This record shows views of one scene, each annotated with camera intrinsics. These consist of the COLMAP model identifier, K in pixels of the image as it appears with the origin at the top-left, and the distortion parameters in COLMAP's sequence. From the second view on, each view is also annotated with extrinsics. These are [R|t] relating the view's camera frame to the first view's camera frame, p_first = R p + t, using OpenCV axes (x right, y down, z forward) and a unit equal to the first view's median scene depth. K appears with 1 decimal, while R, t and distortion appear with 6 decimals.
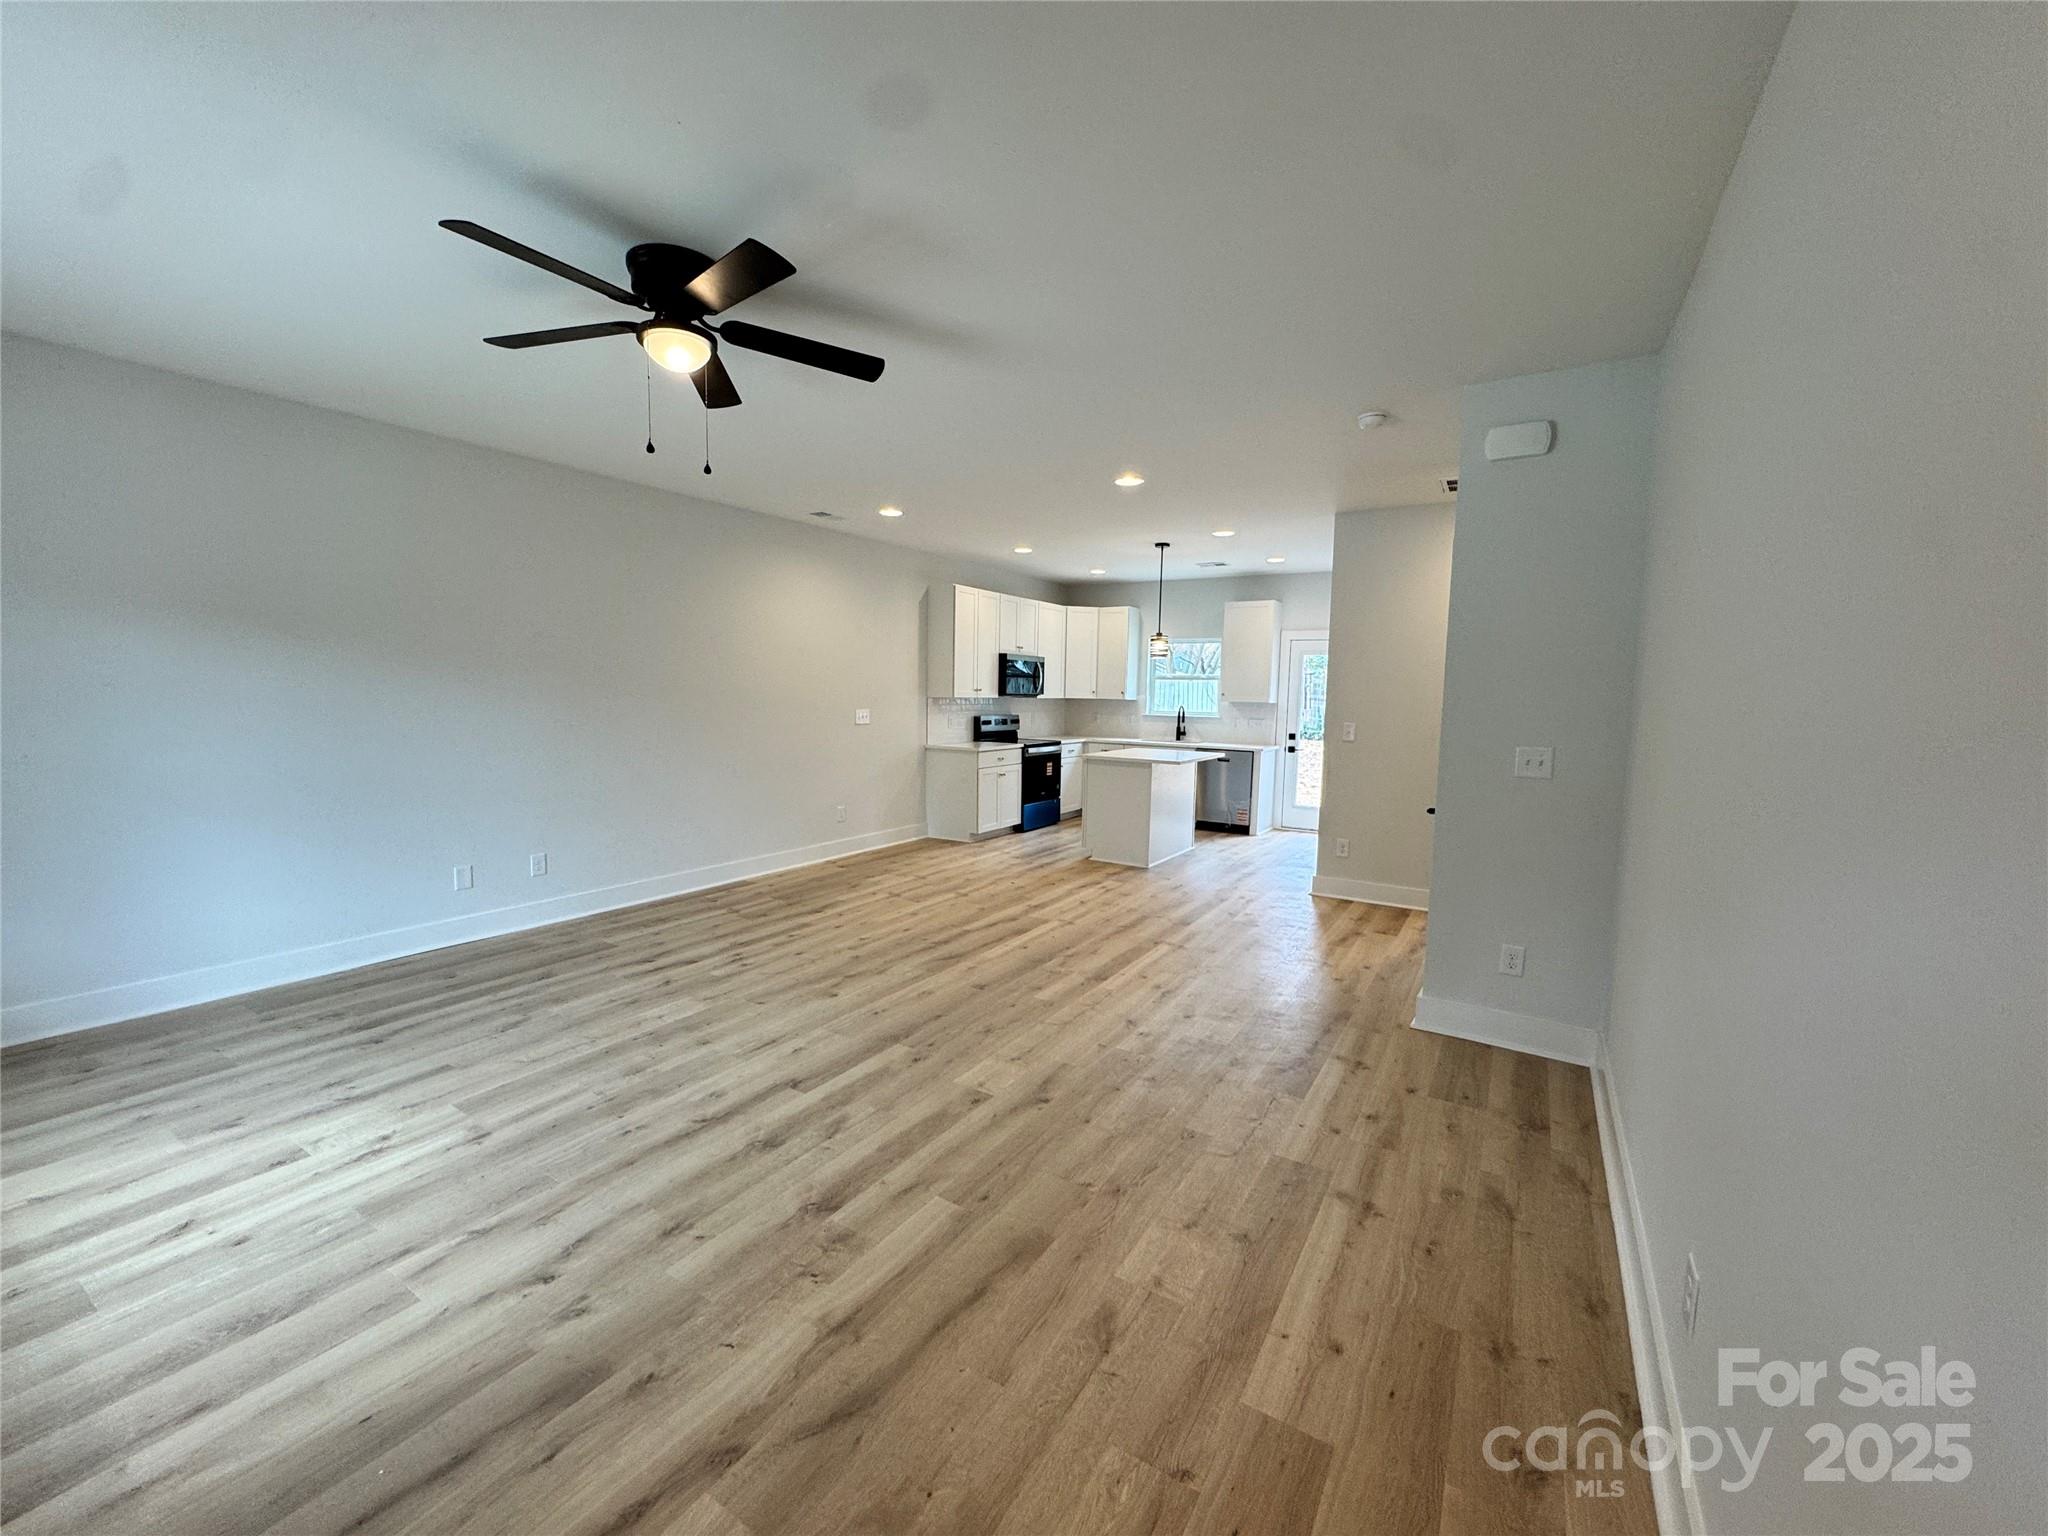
lens RADIAL K [[814.8, 0, 1019.6], [0, 814.8, 766.6], [0, 0, 1]] dist [-0.005121, 0.000807]
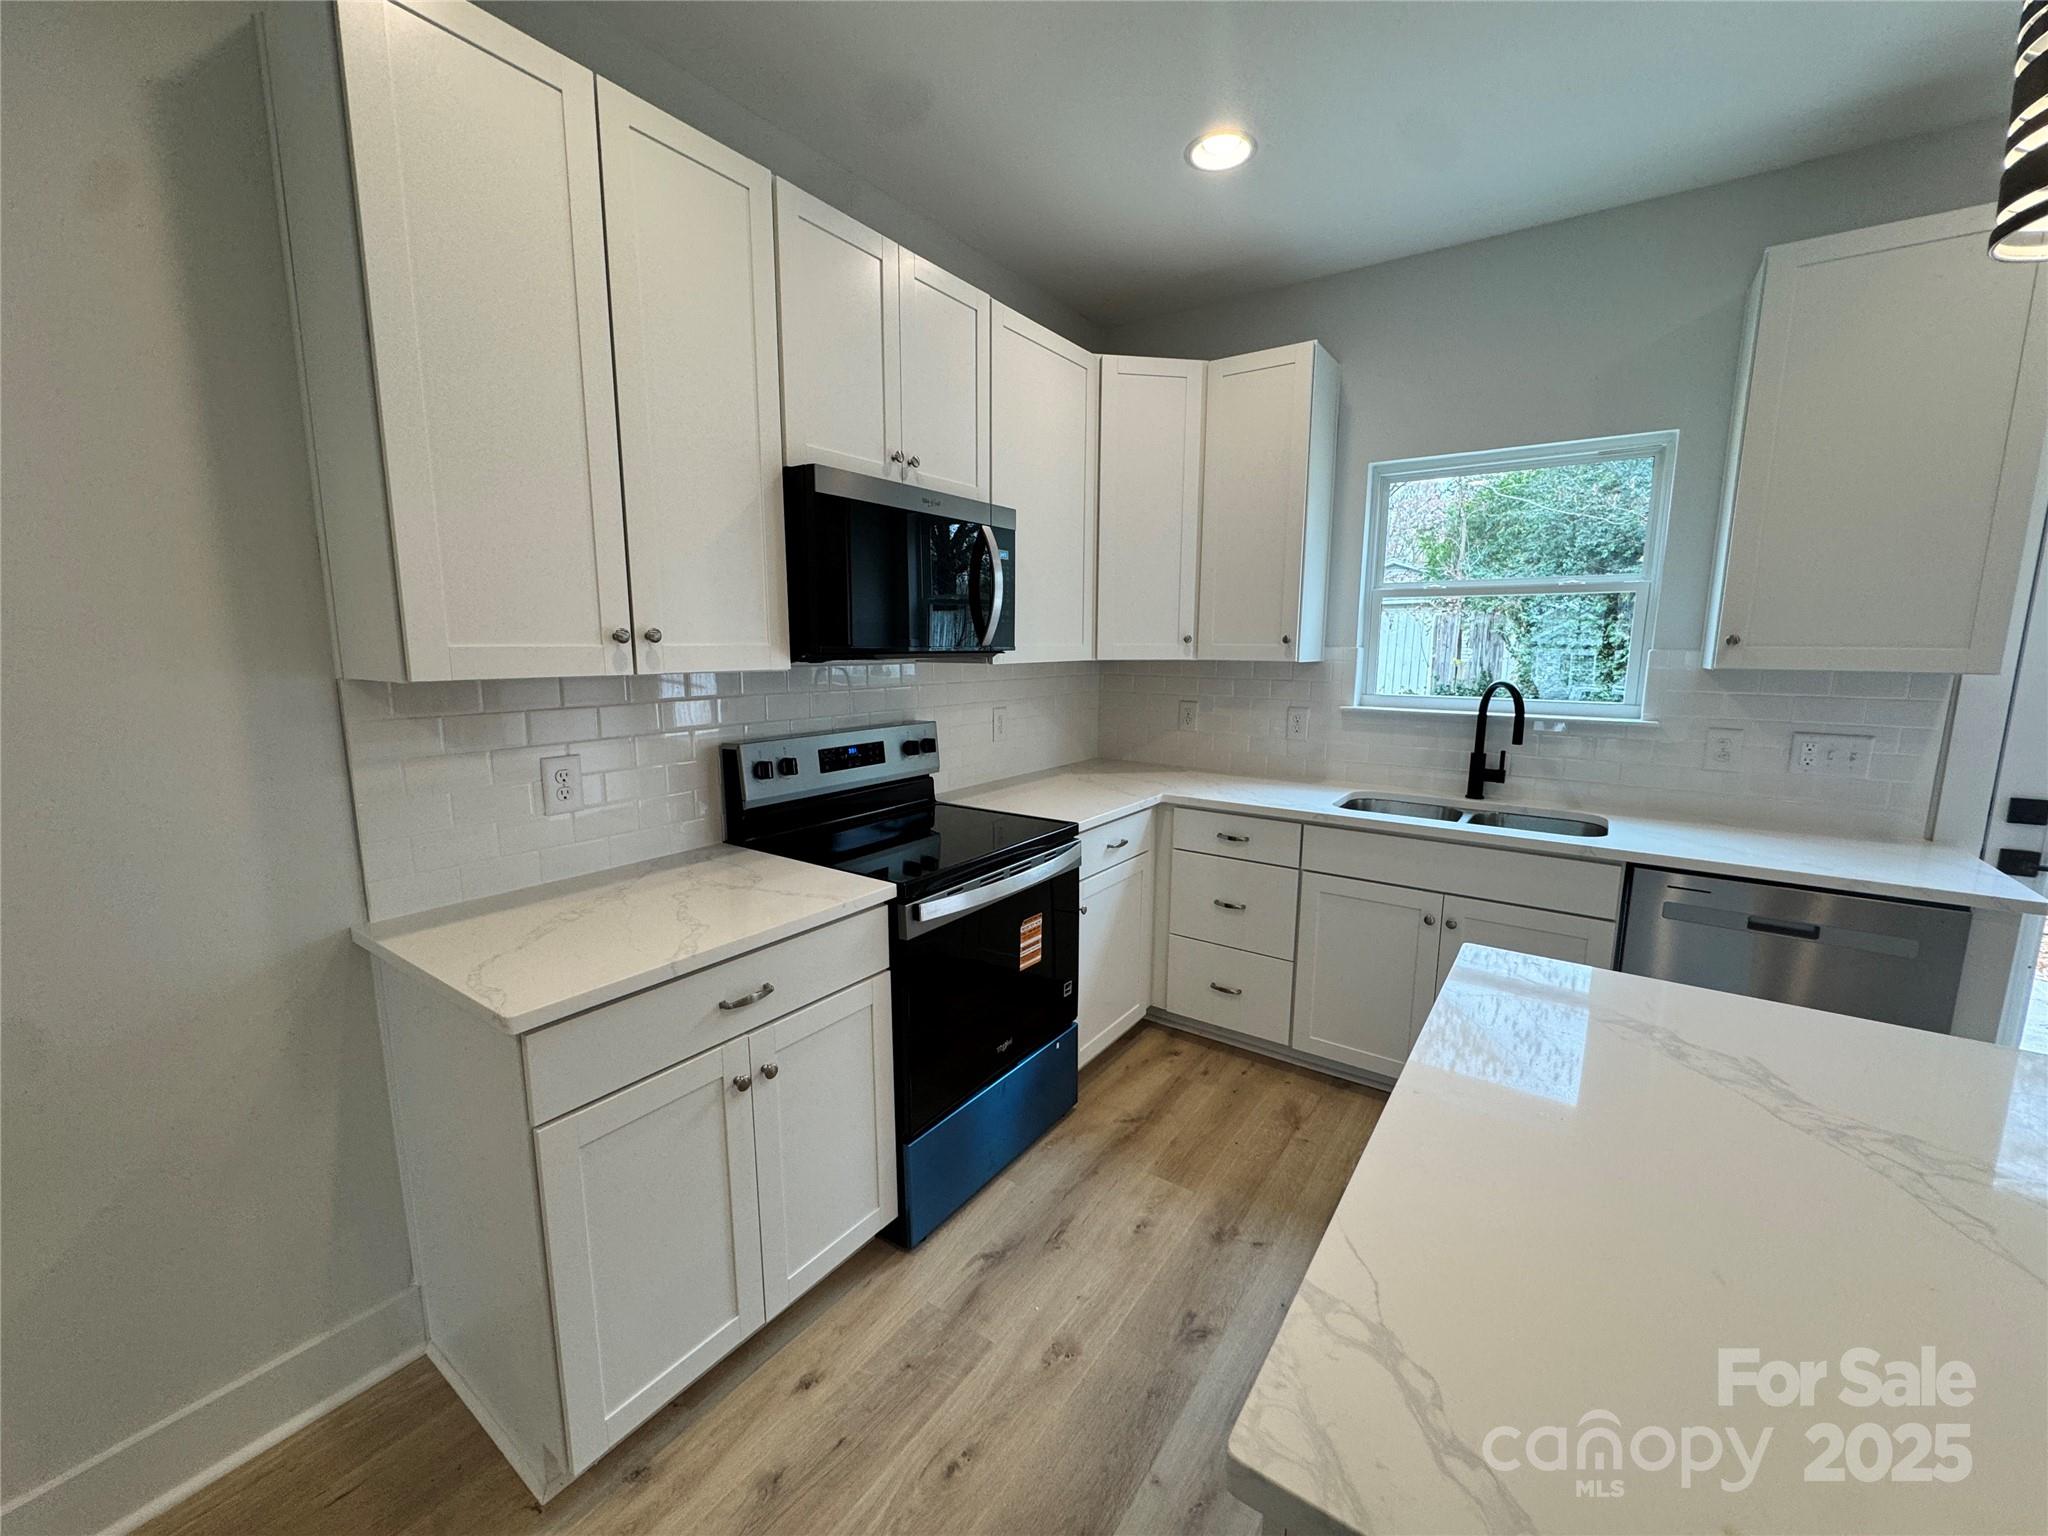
lens RADIAL K [[814.8, 0, 1021.3], [0, 814.8, 767.7], [0, 0, 1]] dist [-0.005121, 0.000807]
pose [[0.998411, -0.005755, -0.056050, 0.078357], [0.009186, 0.998087, 0.061146, -0.110280], [0.055590, -0.061564, 0.996554, 1.217683]]
